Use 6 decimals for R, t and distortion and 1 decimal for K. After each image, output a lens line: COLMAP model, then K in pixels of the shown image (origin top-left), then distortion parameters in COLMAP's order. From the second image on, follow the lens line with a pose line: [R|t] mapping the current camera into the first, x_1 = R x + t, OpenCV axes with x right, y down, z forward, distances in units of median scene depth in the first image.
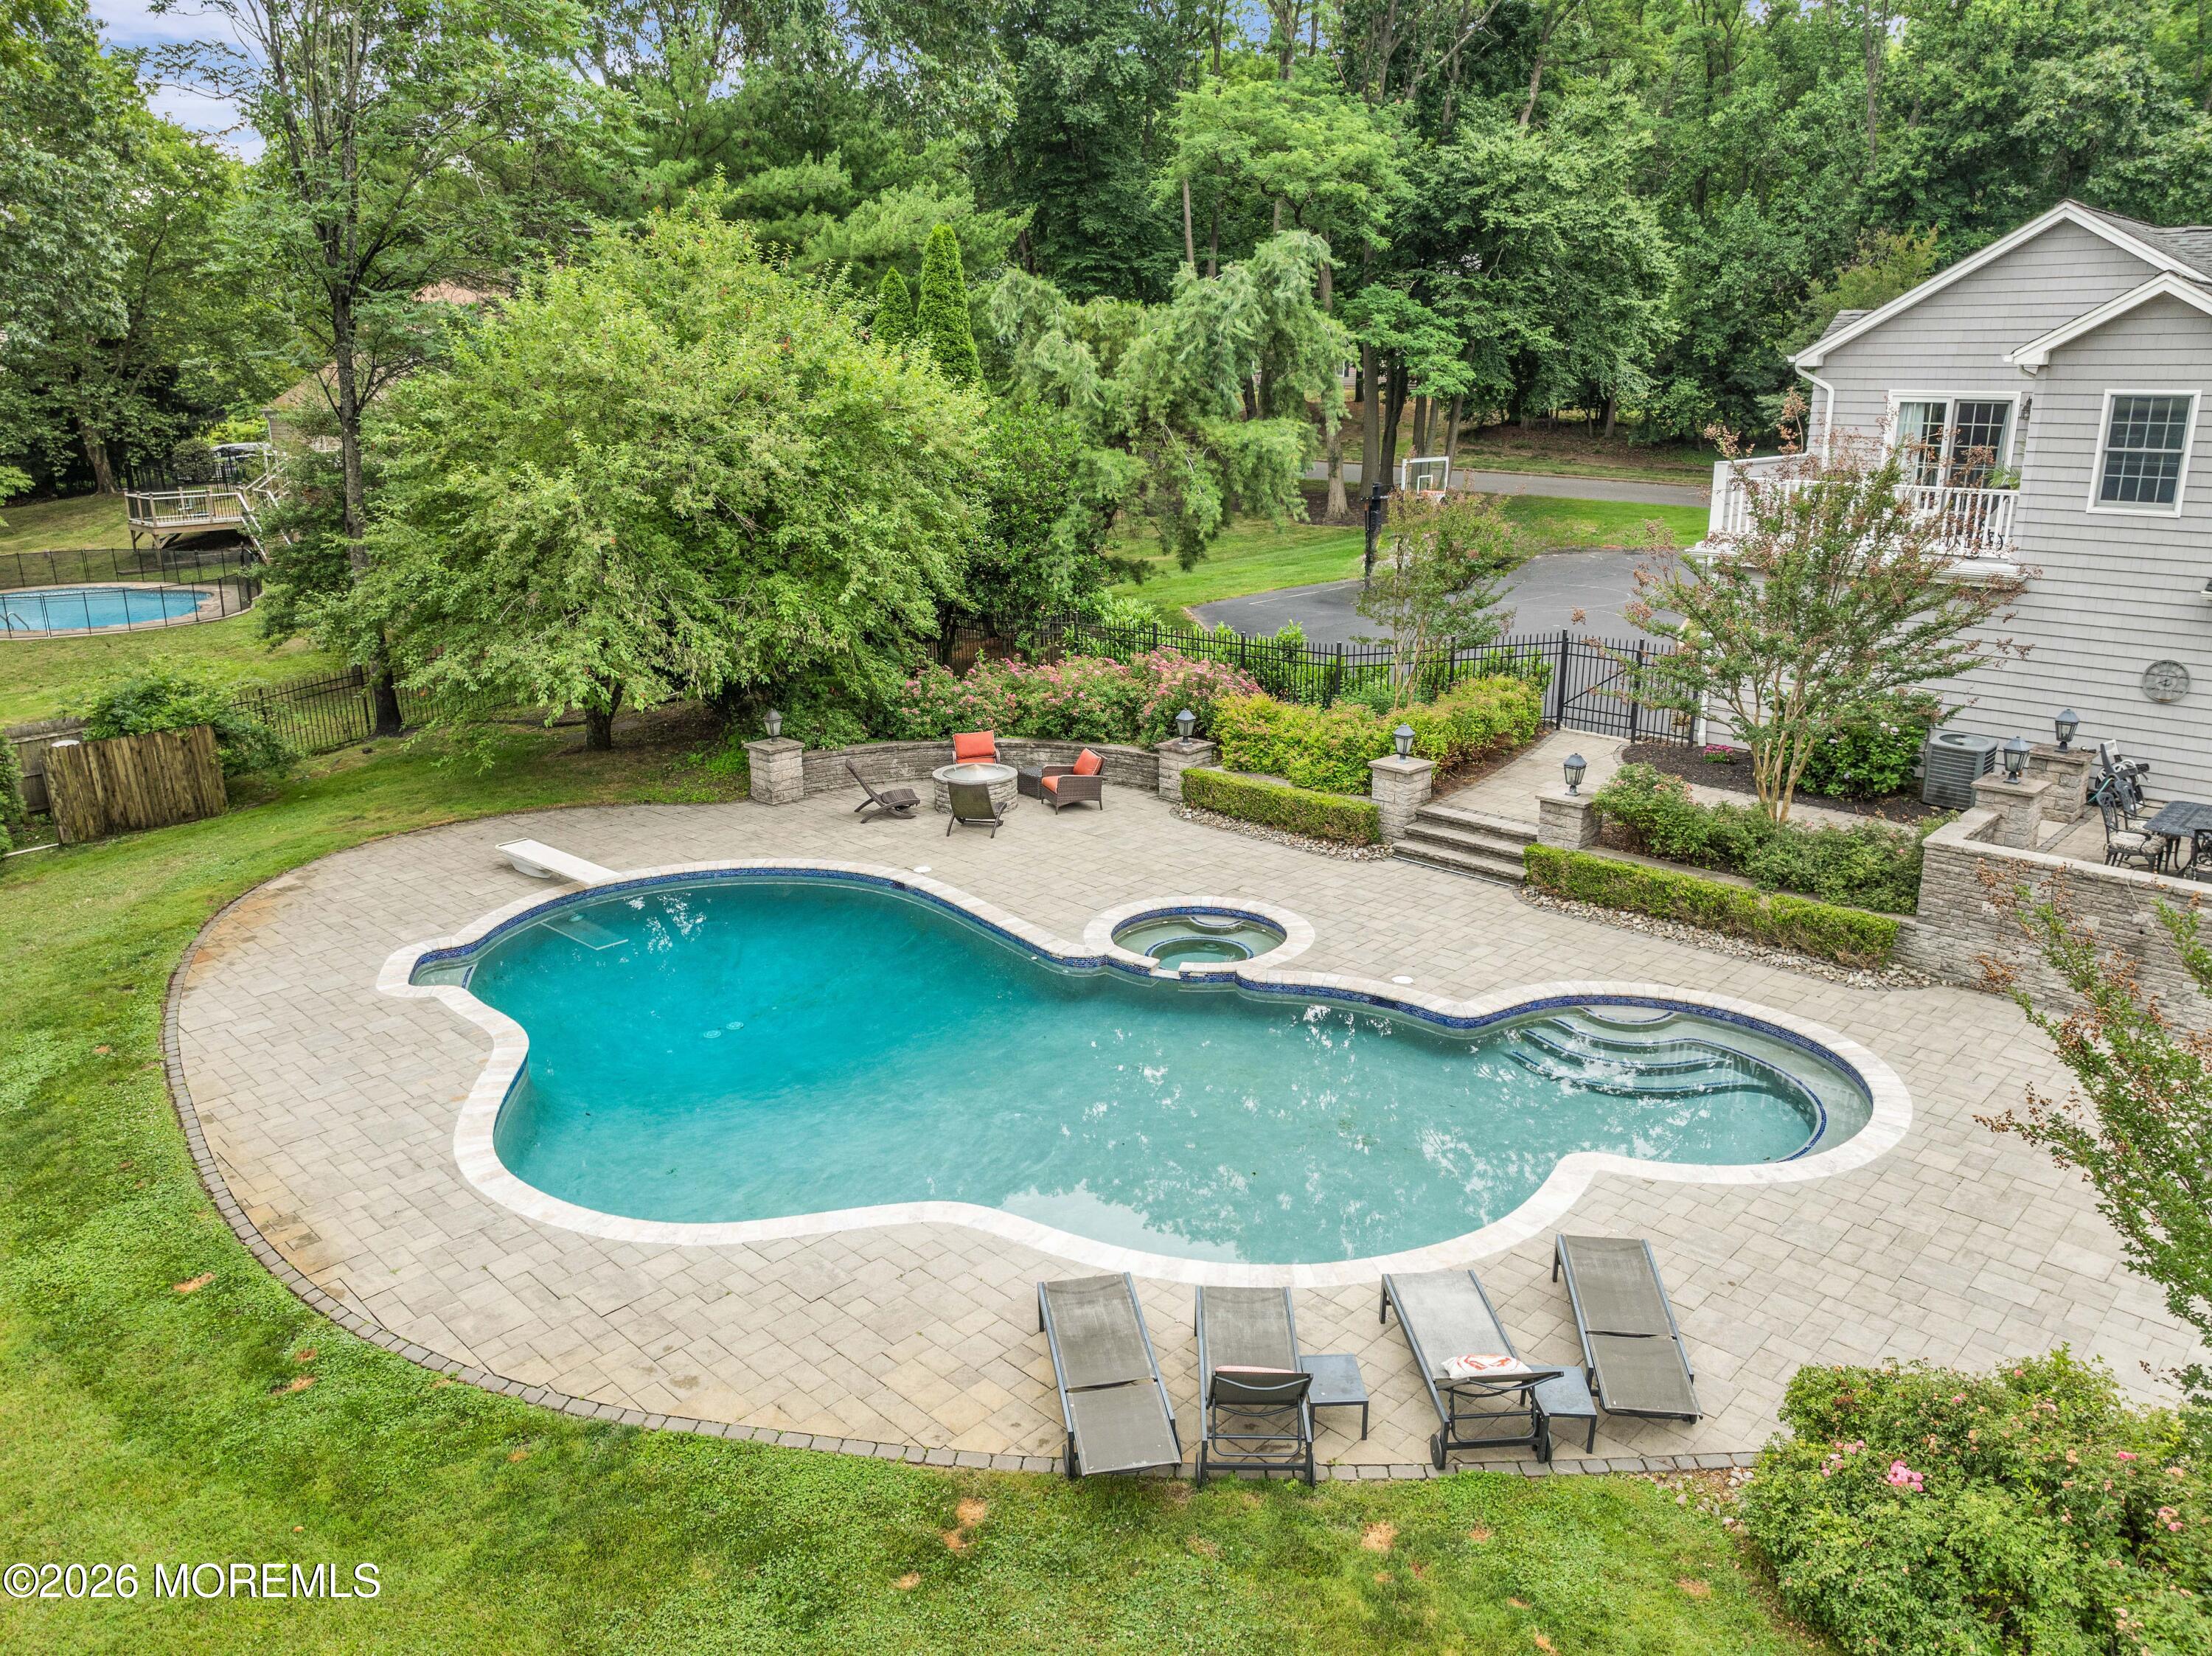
lens RADIAL K [[1565.7, 0, 1108.5], [0, 1565.7, 809.1], [0, 0, 1]] dist [-0.035649, 0.005893]
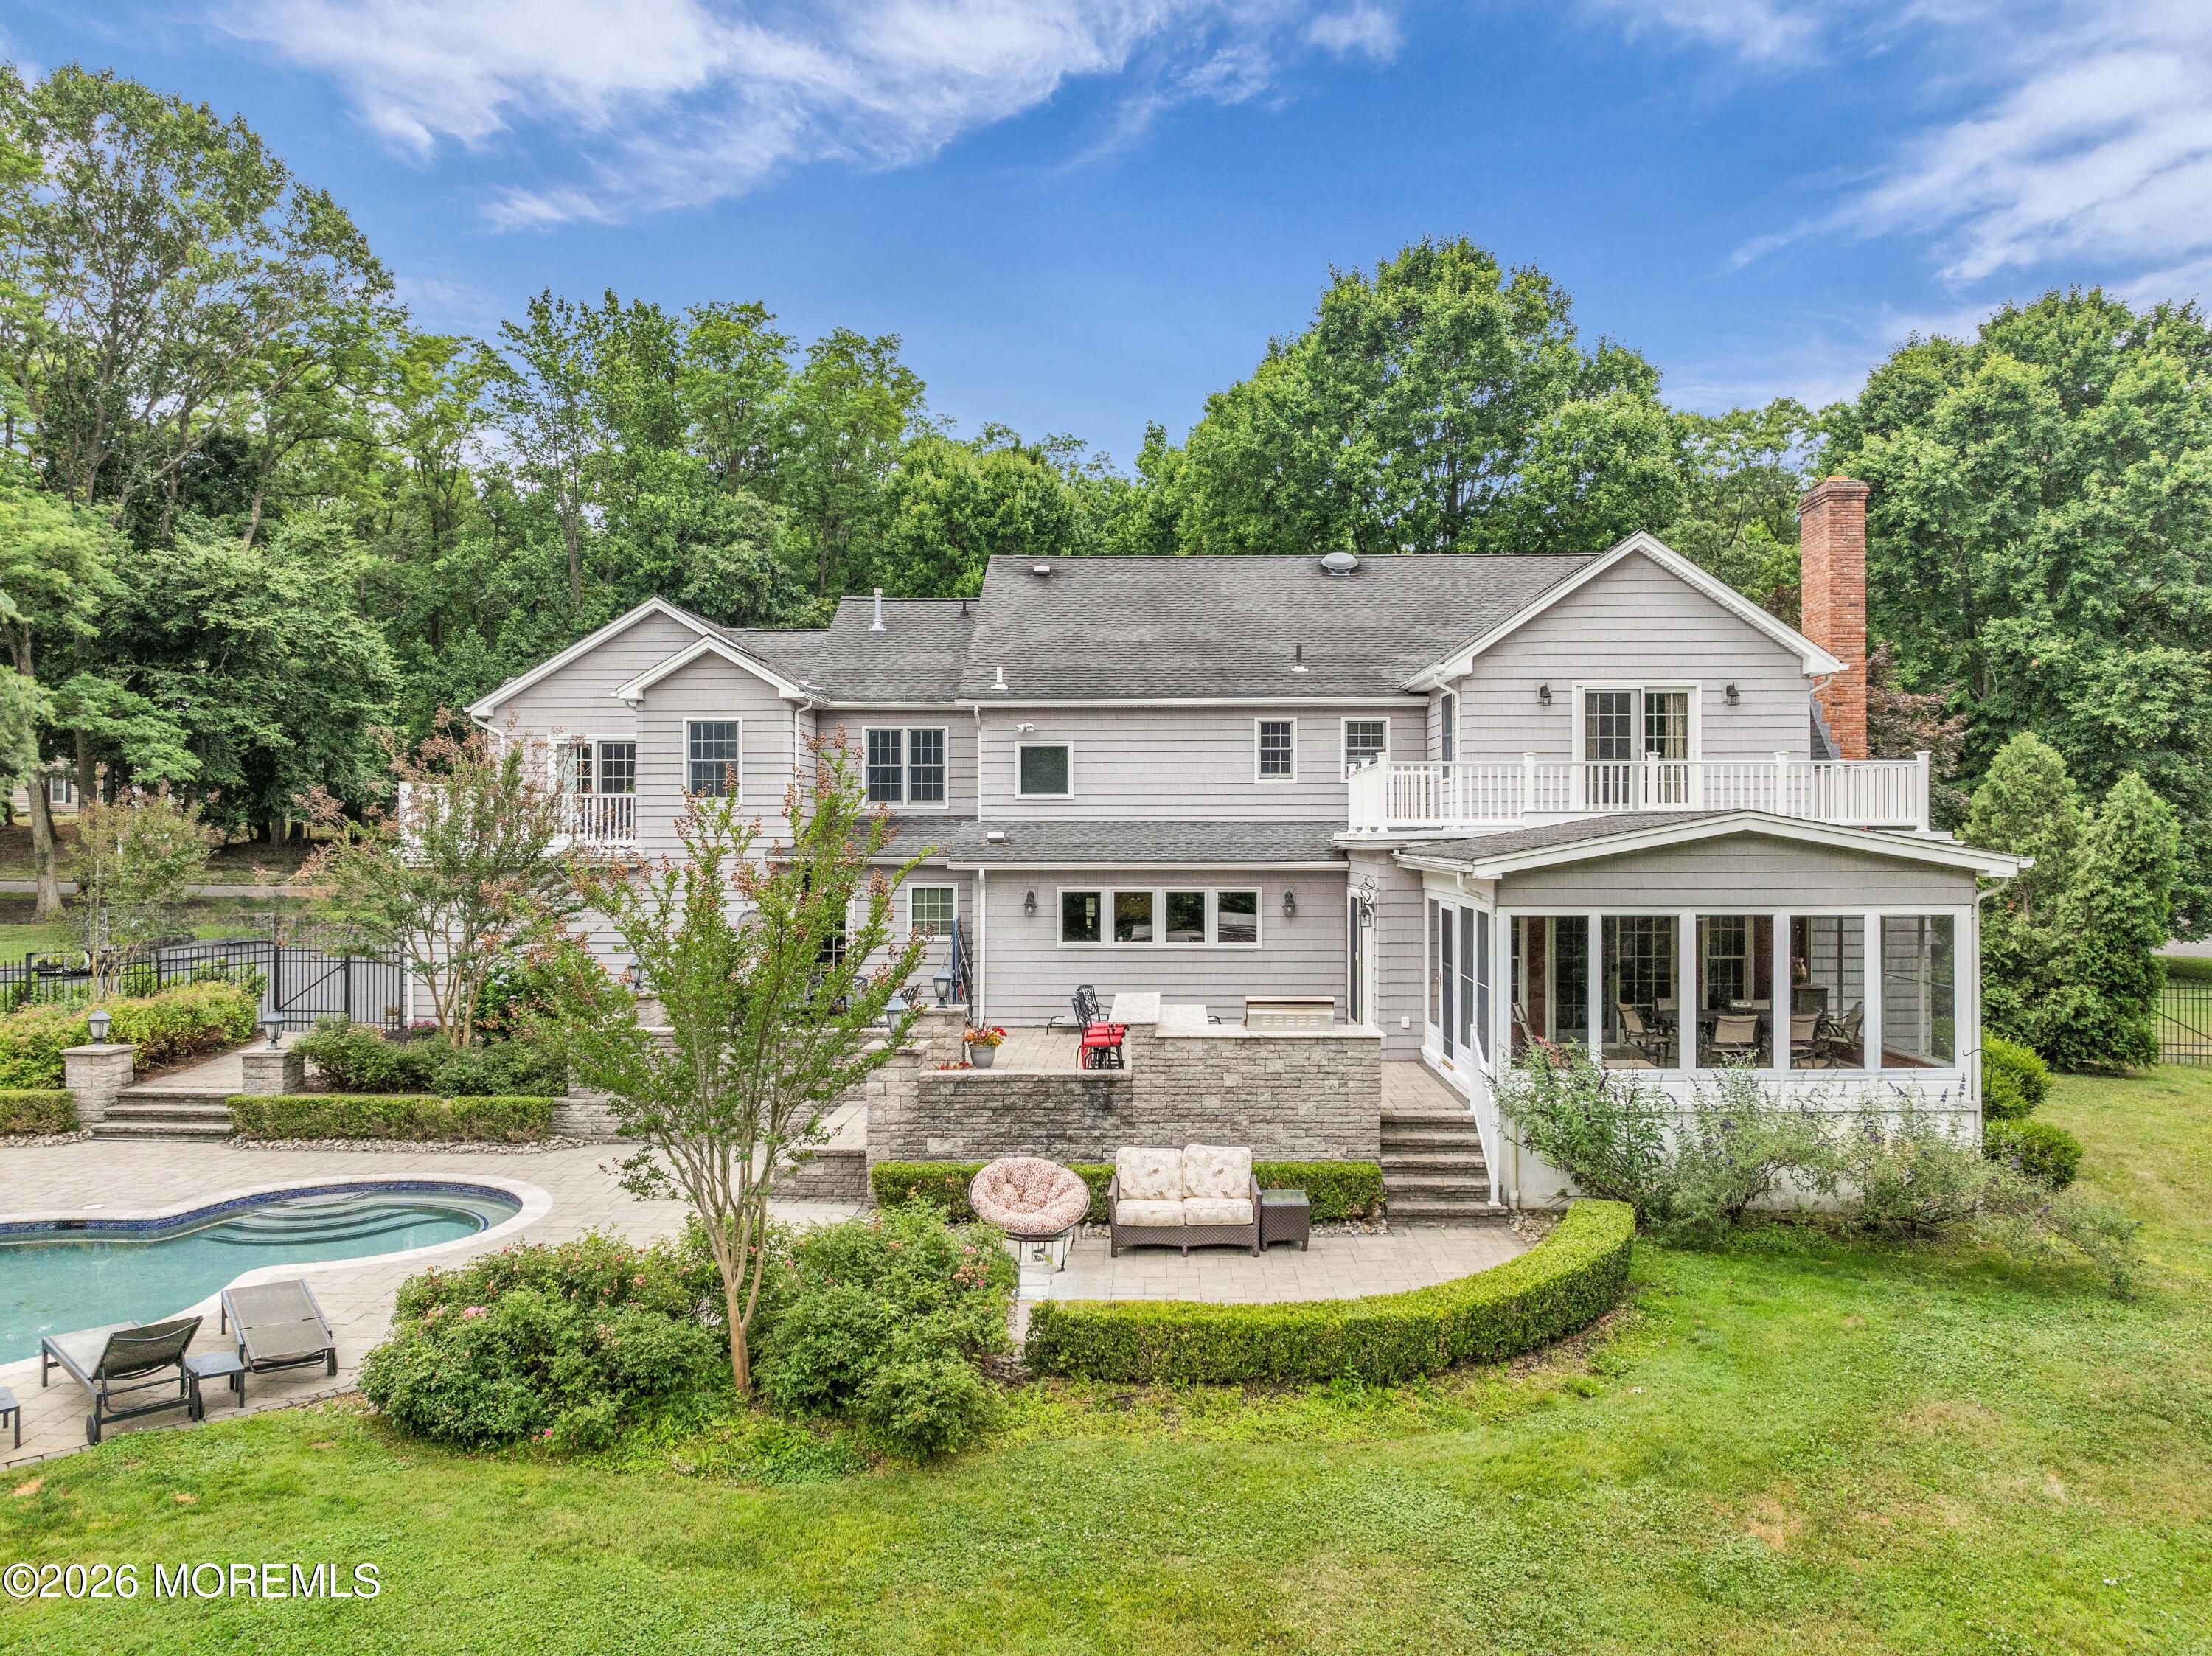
lens RADIAL K [[1557.3, 0, 1106.7], [0, 1557.3, 818.9], [0, 0, 1]] dist [-0.026445, -0.020517]
pose [[0.741382, 0.008800, 0.671026, 0.002109], [0.177445, 0.961755, -0.208663, 0.104135], [-0.647199, 0.273769, 0.711466, -0.121874]]
